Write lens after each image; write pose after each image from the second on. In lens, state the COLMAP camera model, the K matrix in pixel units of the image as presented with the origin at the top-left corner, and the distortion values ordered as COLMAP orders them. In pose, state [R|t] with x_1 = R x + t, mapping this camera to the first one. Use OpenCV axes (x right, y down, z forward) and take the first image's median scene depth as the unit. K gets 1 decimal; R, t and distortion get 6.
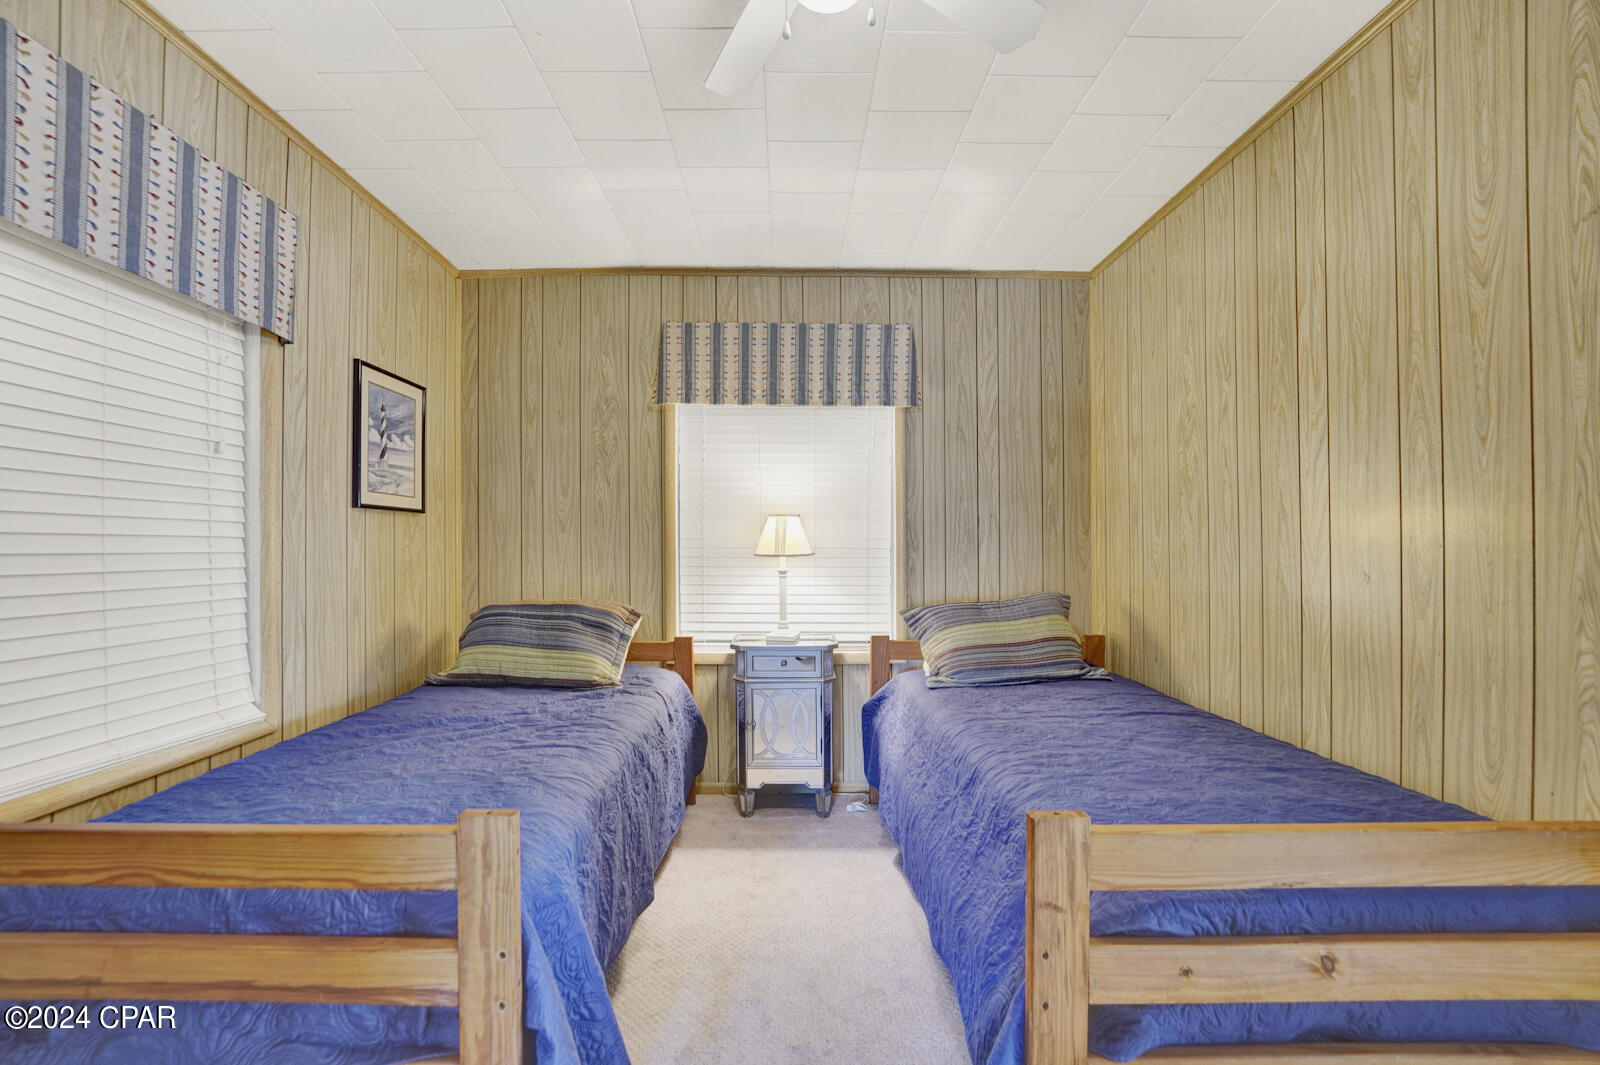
lens RADIAL K [[650.3, 0, 796.2], [0, 650.3, 538.5], [0, 0, 1]] dist [-0.025565, 0.001495]
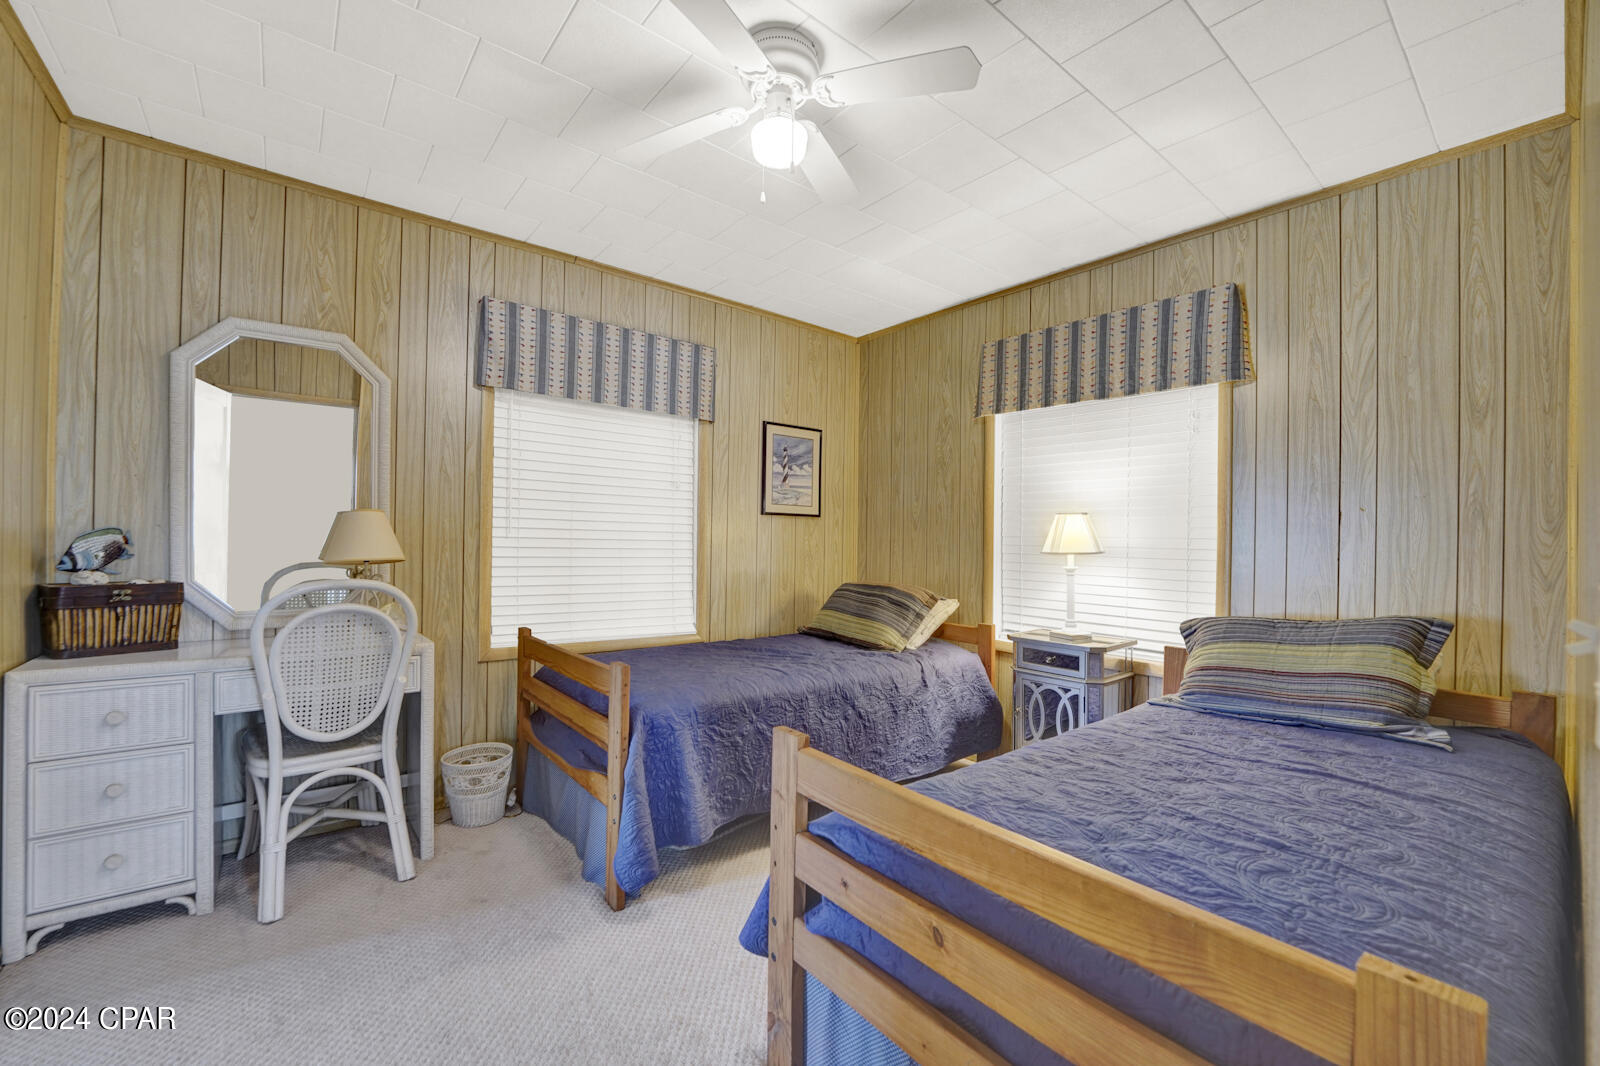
lens RADIAL K [[649.0, 0, 790.2], [0, 649.0, 535.9], [0, 0, 1]] dist [-0.025090, 0.000777]
pose [[0.619787, 0.006977, -0.784739, 0.491864], [-0.010823, 0.999941, 0.000343, 0.002981], [0.784695, 0.008280, 0.619826, 0.045588]]
